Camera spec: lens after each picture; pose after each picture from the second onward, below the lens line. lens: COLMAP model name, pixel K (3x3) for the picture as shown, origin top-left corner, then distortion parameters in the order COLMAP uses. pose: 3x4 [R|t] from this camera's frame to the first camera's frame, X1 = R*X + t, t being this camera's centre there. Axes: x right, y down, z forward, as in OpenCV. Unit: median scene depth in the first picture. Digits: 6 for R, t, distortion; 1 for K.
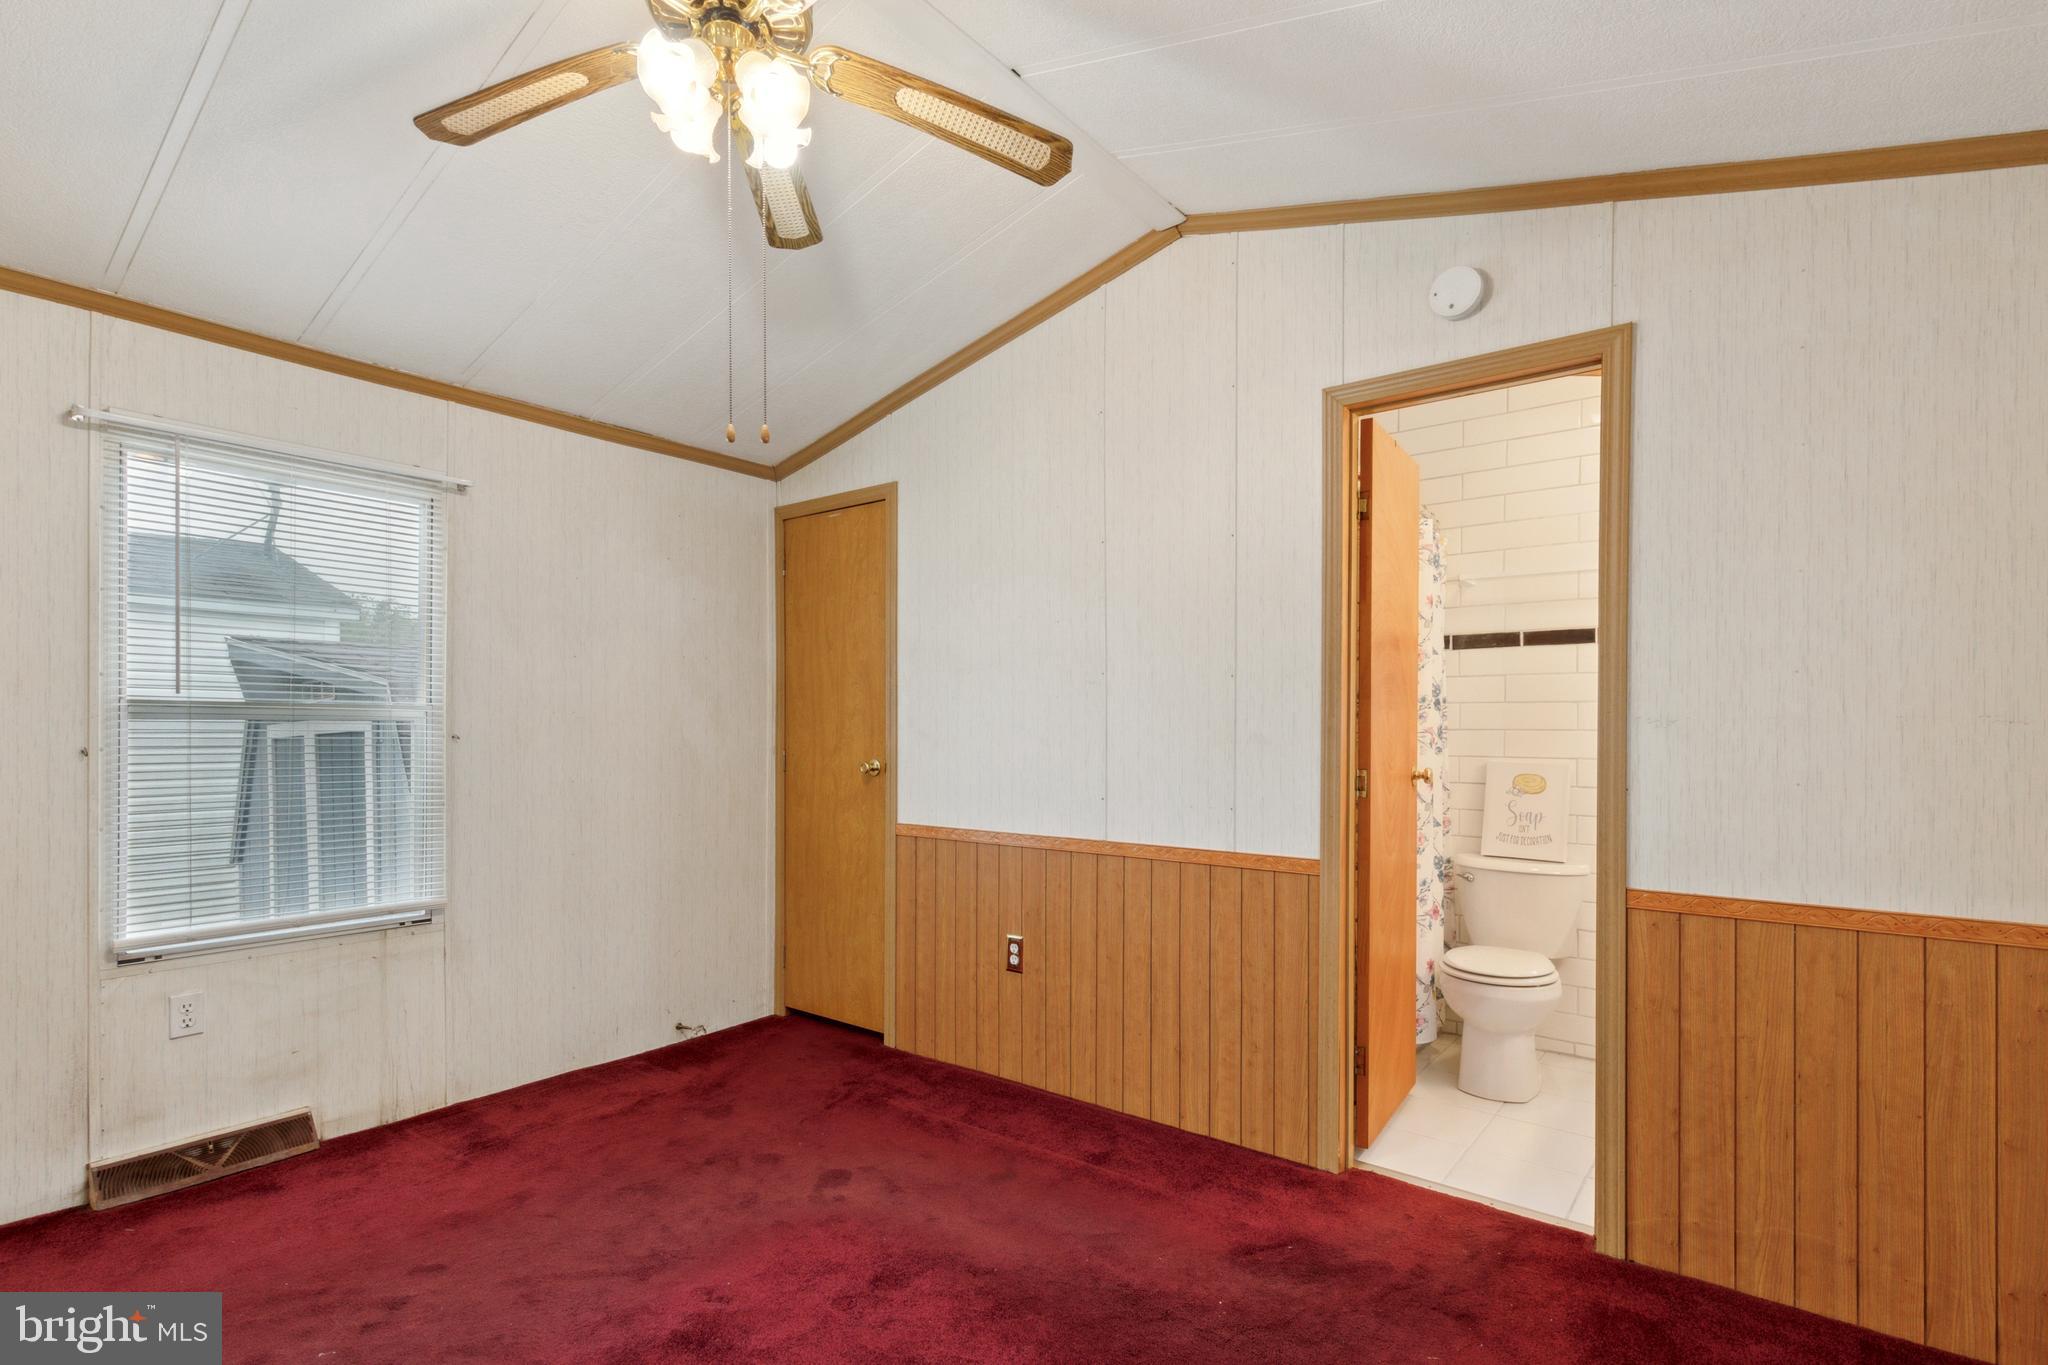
lens RADIAL K [[978.7, 0, 1101.7], [0, 978.7, 734.6], [0, 0, 1]] dist [0.002438, -0.000016]
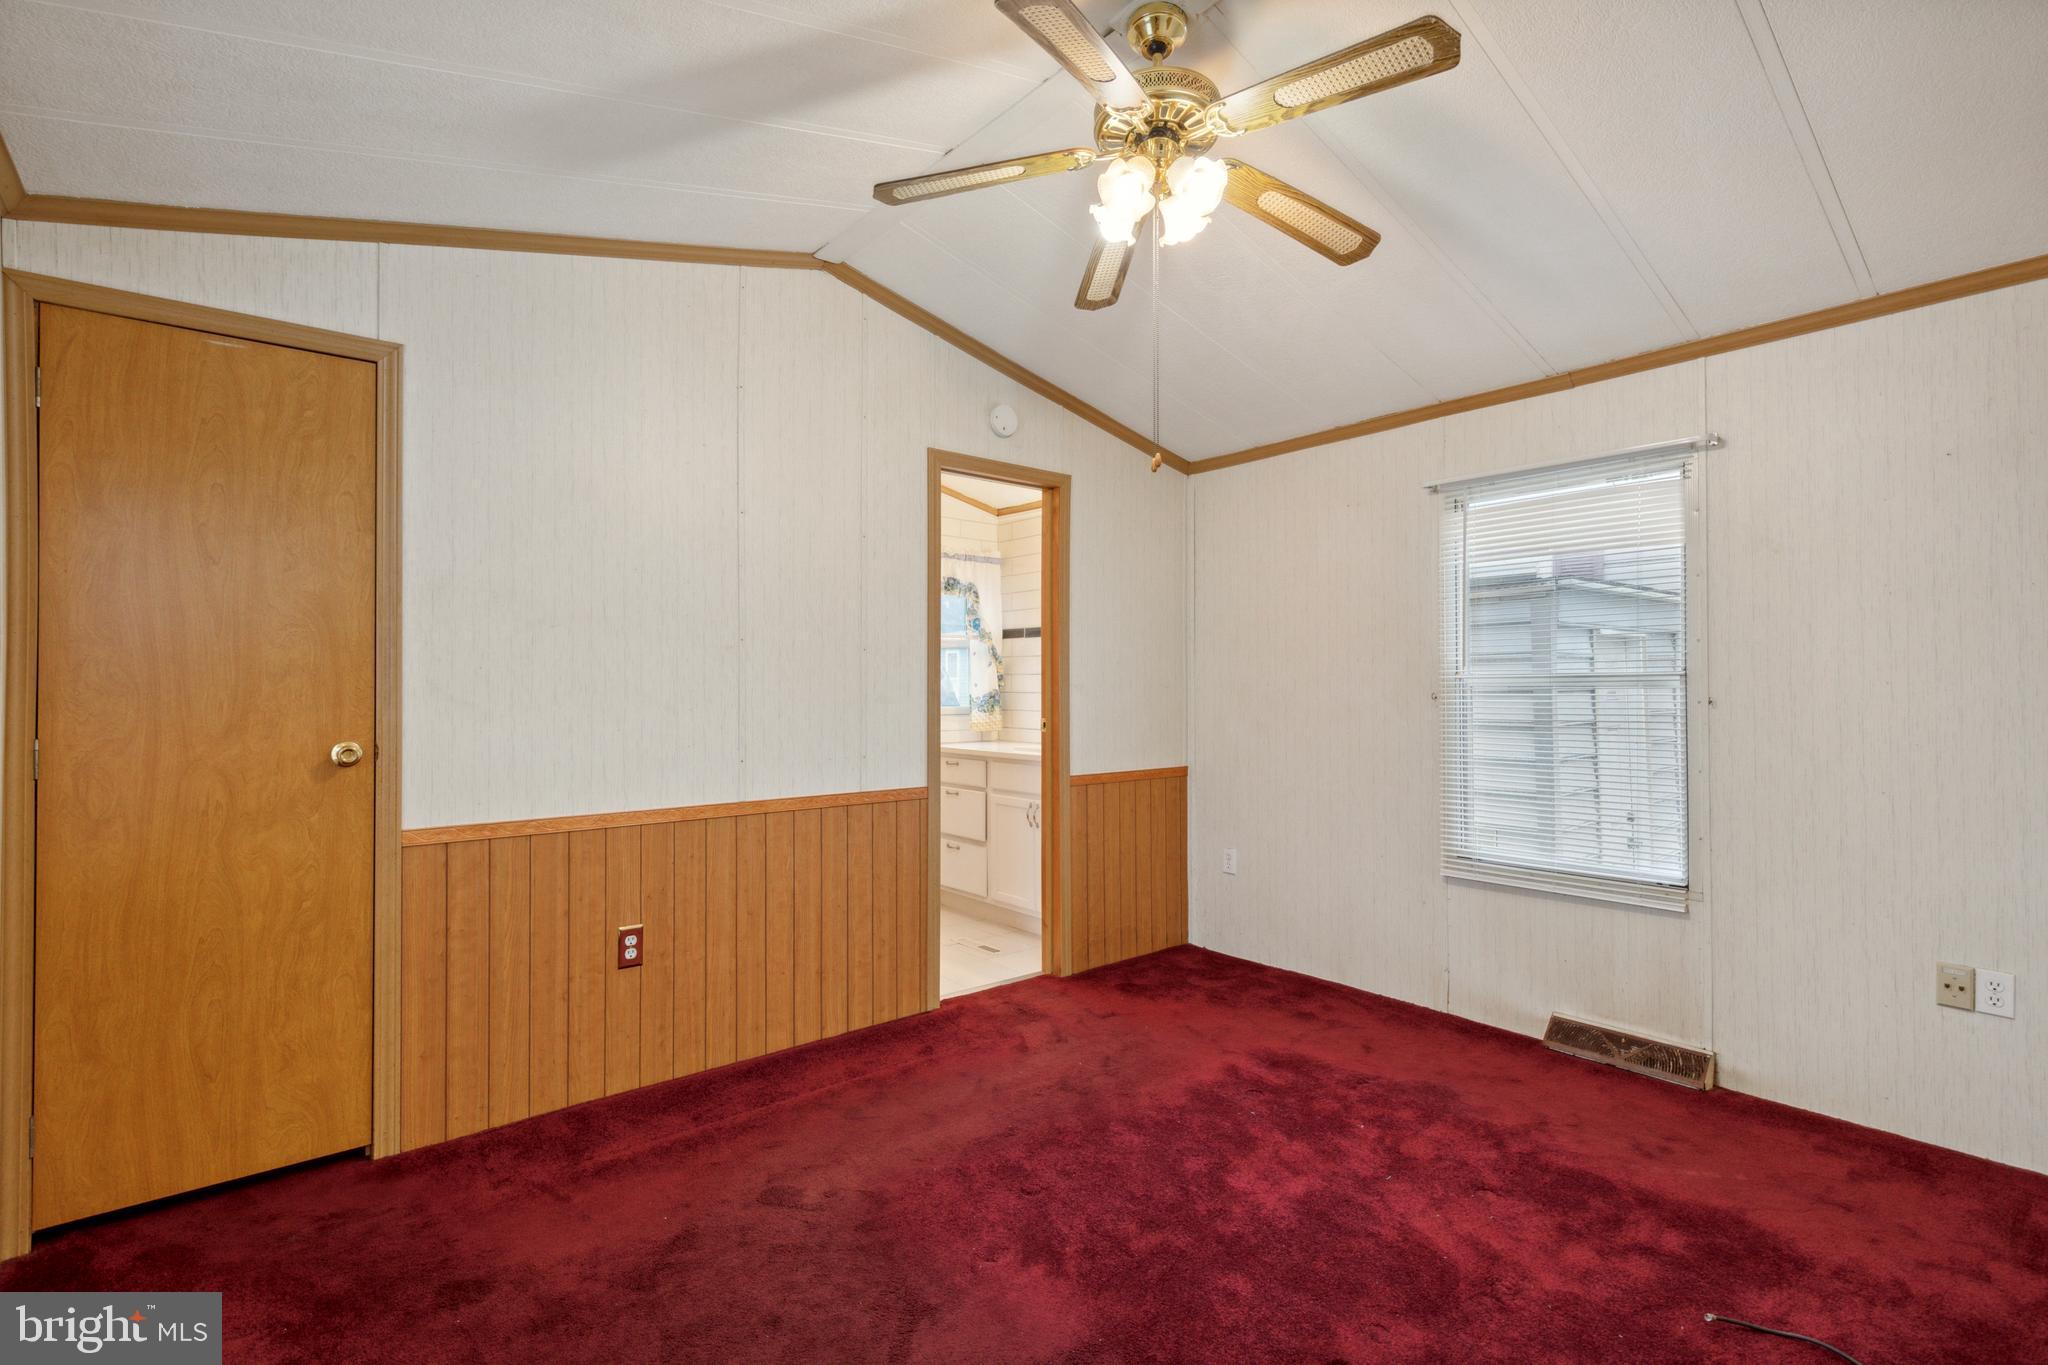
lens RADIAL K [[921.9, 0, 1022.0], [0, 921.9, 675.6], [0, 0, 1]] dist [-0.000589, 0.000172]
pose [[0.243561, 0.005981, 0.969867, -0.856021], [0.003372, 0.999970, -0.007013, -0.016591], [-0.969880, 0.004979, 0.243533, 0.469629]]
